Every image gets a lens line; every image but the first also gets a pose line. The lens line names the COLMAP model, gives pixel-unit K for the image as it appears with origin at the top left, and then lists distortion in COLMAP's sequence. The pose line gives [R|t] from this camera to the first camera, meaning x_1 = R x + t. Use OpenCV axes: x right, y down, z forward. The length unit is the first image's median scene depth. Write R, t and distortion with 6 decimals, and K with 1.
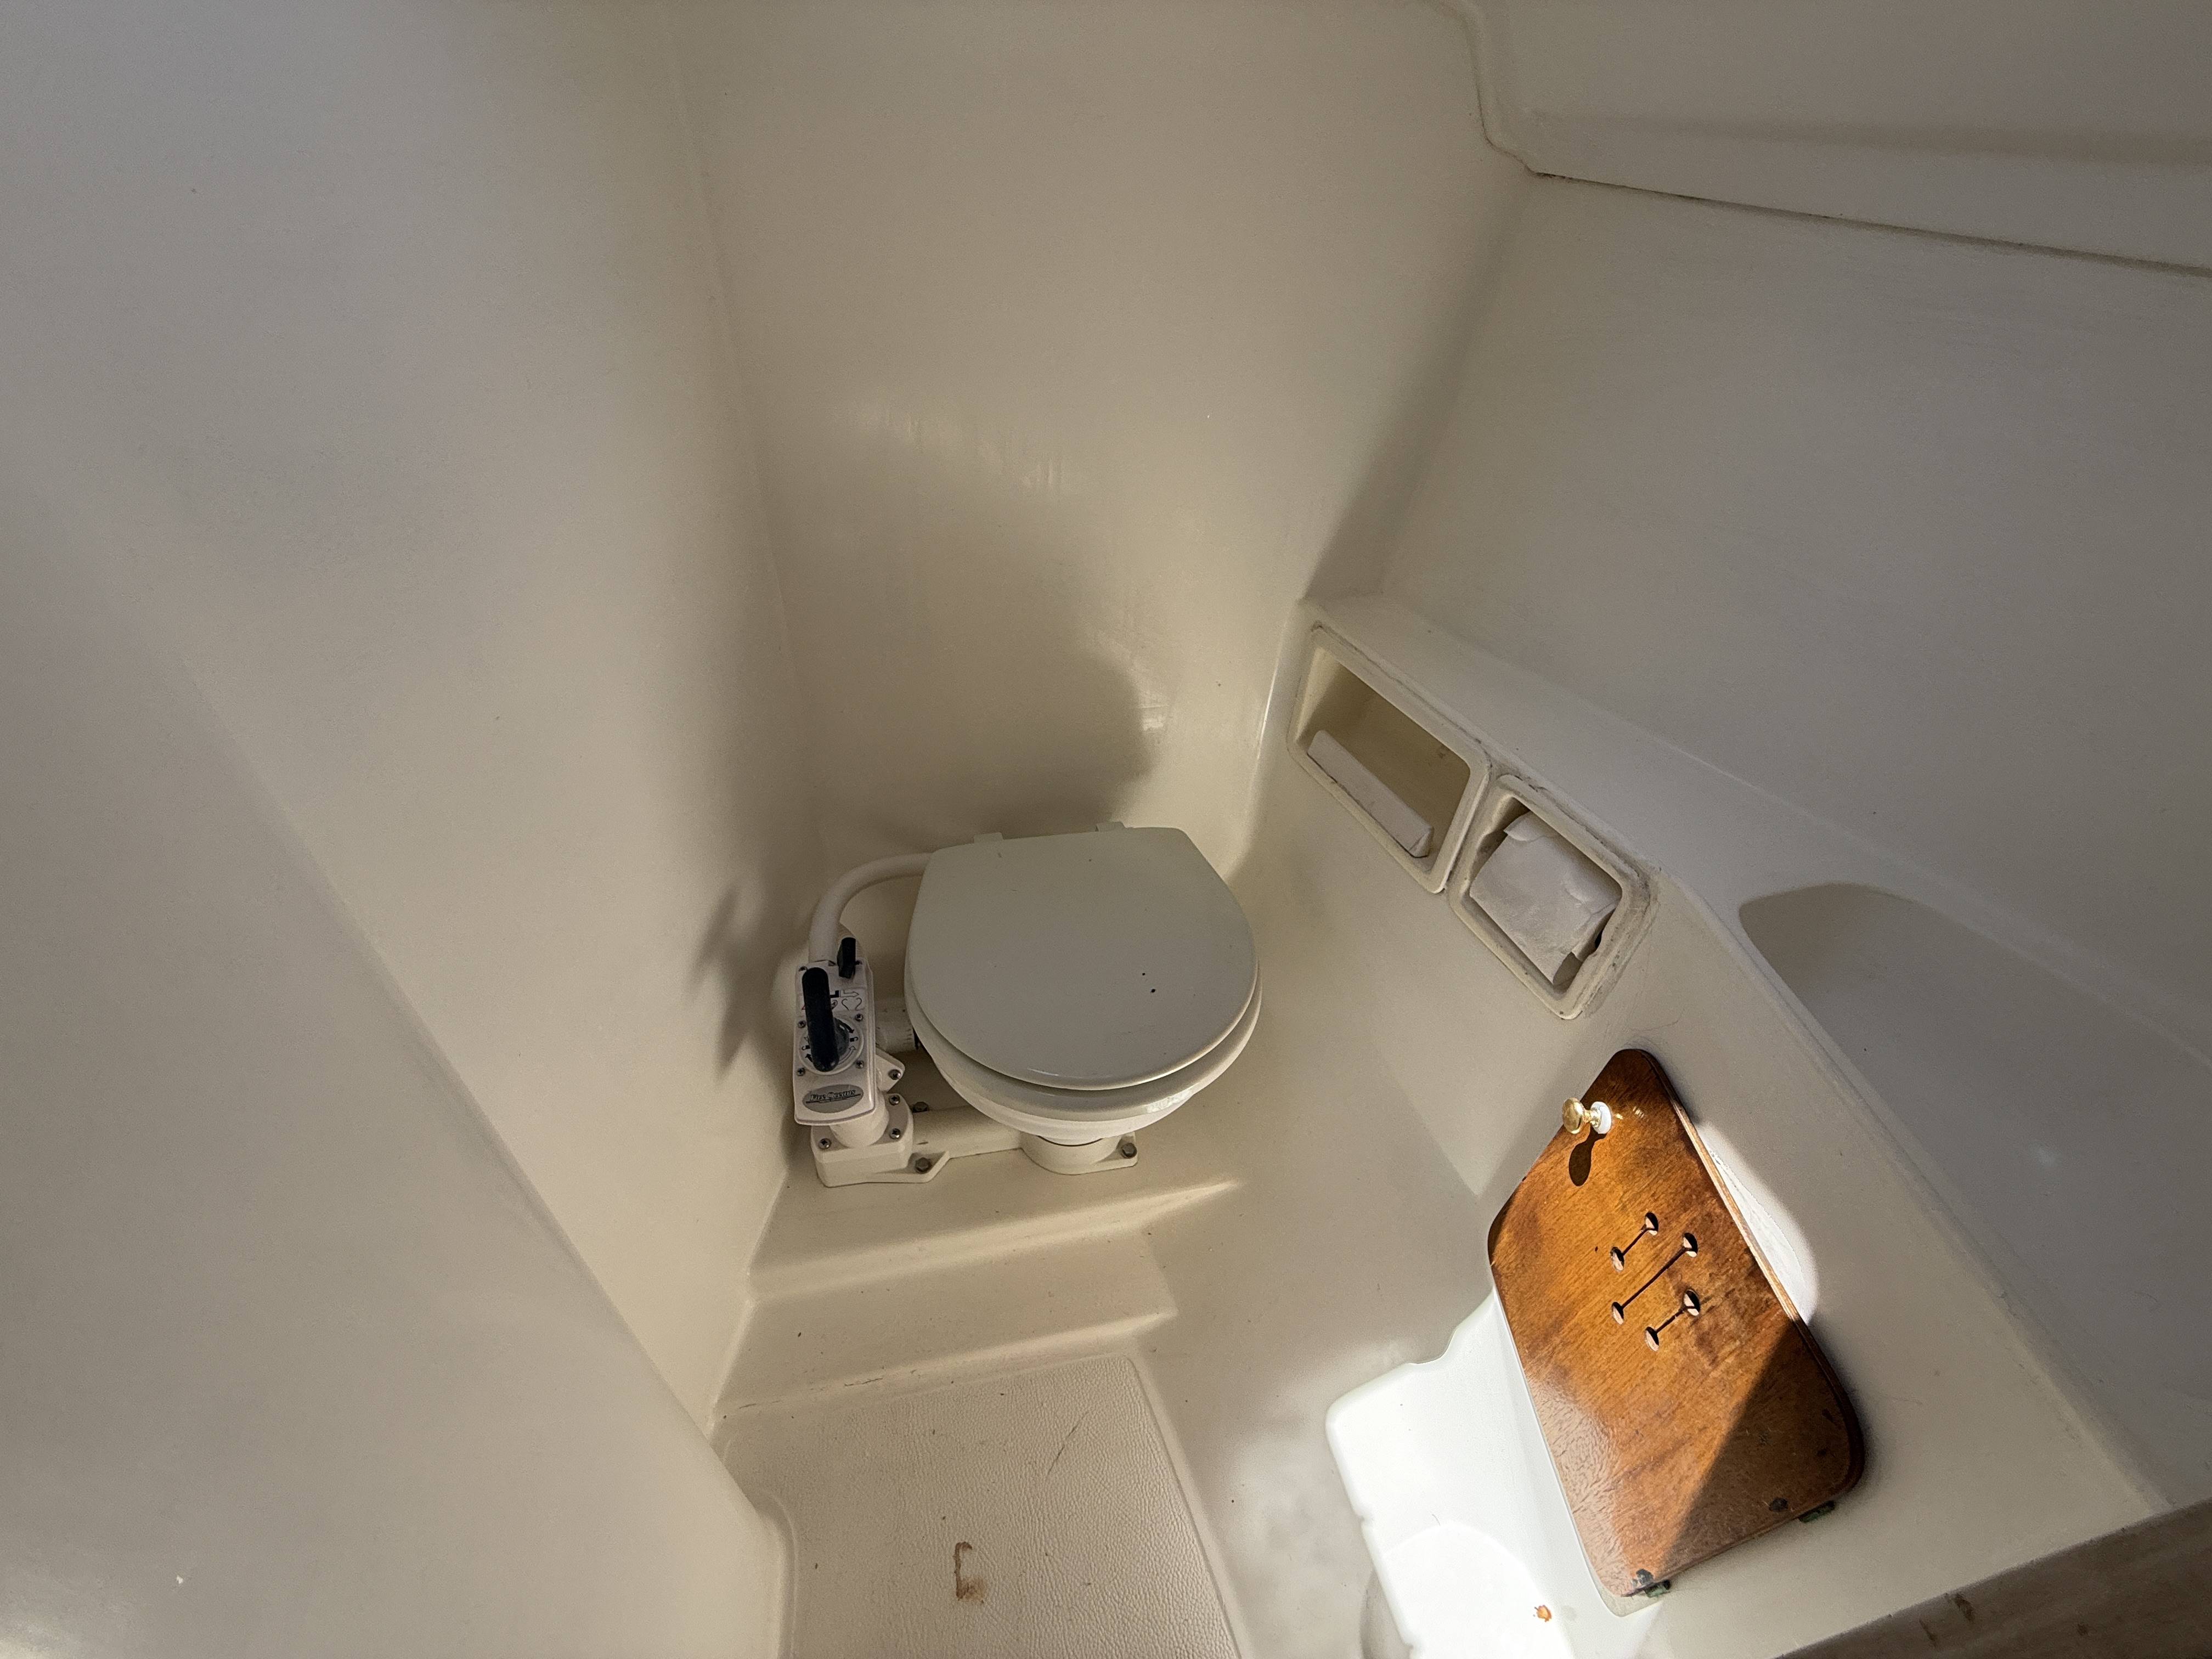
lens RADIAL K [[883.7, 0, 1108.2], [0, 883.7, 833.6], [0, 0, 1]] dist [0.000398, -0.000364]
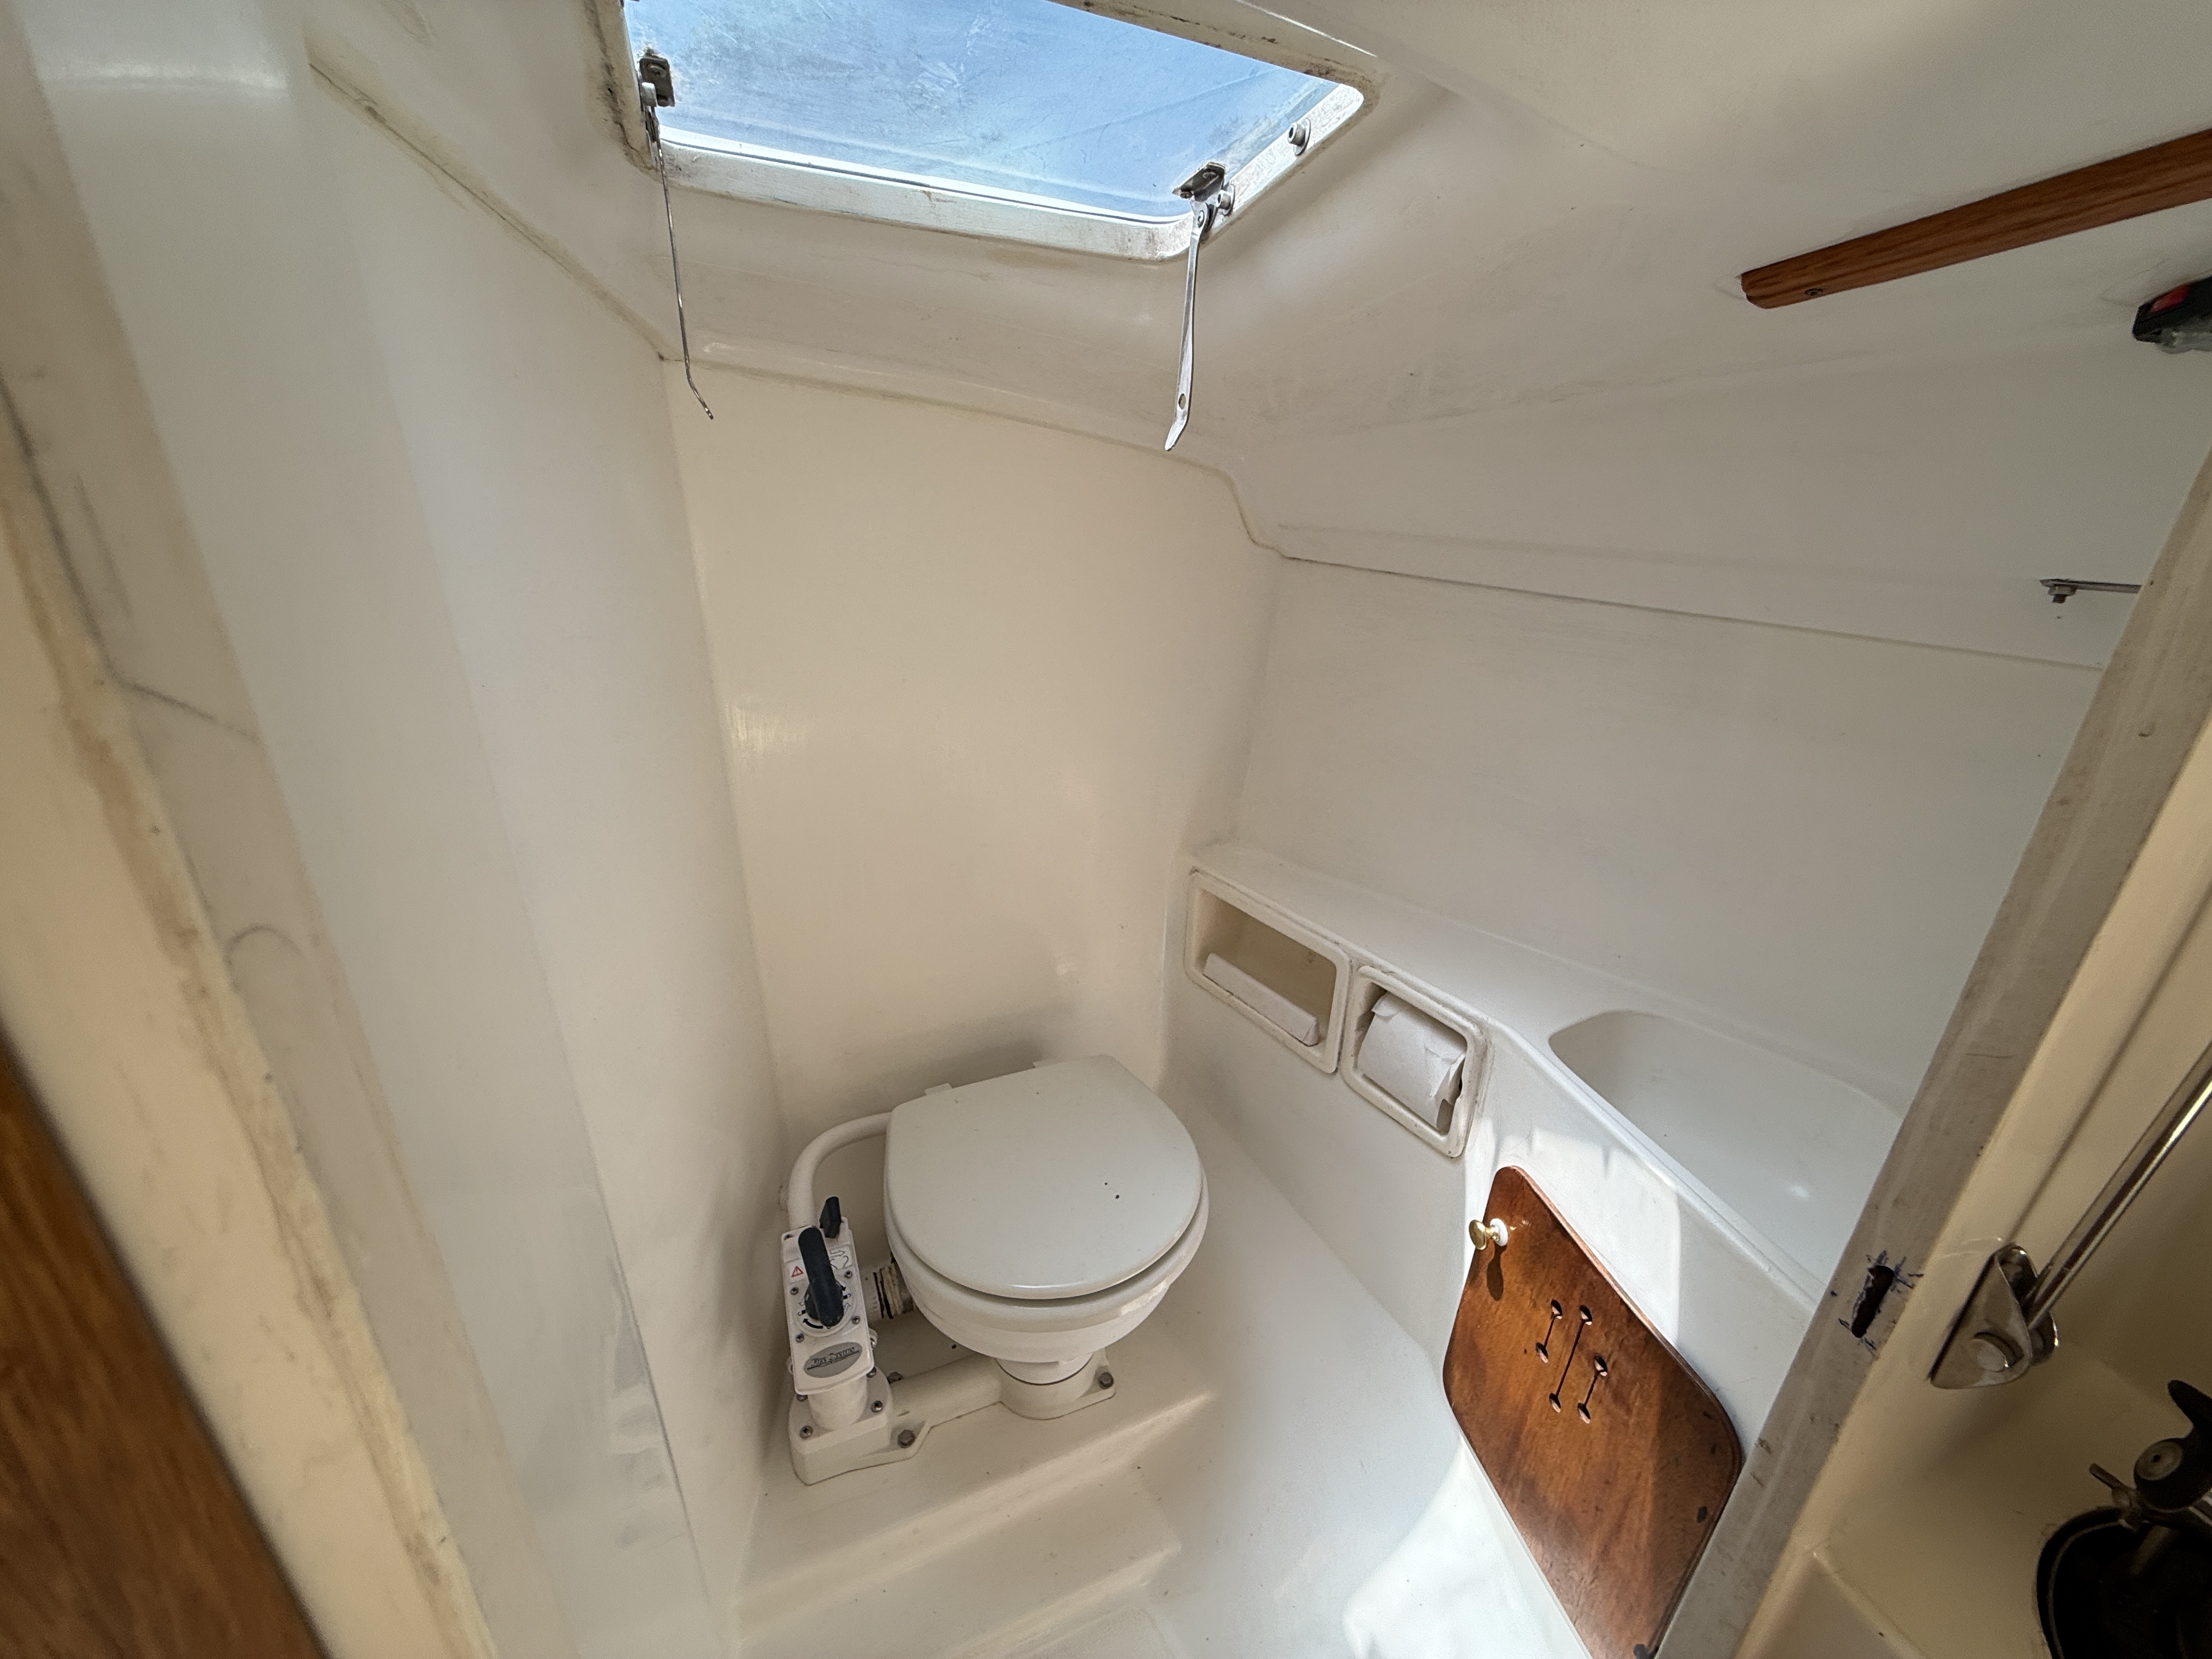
lens RADIAL K [[885.2, 0, 1110.5], [0, 885.2, 824.2], [0, 0, 1]] dist [0.002257, 0.000210]
pose [[0.979796, -0.104034, 0.170812, -0.103282], [0.148998, 0.949416, -0.276423, 0.037309], [-0.133414, 0.296288, 0.945735, -0.218862]]
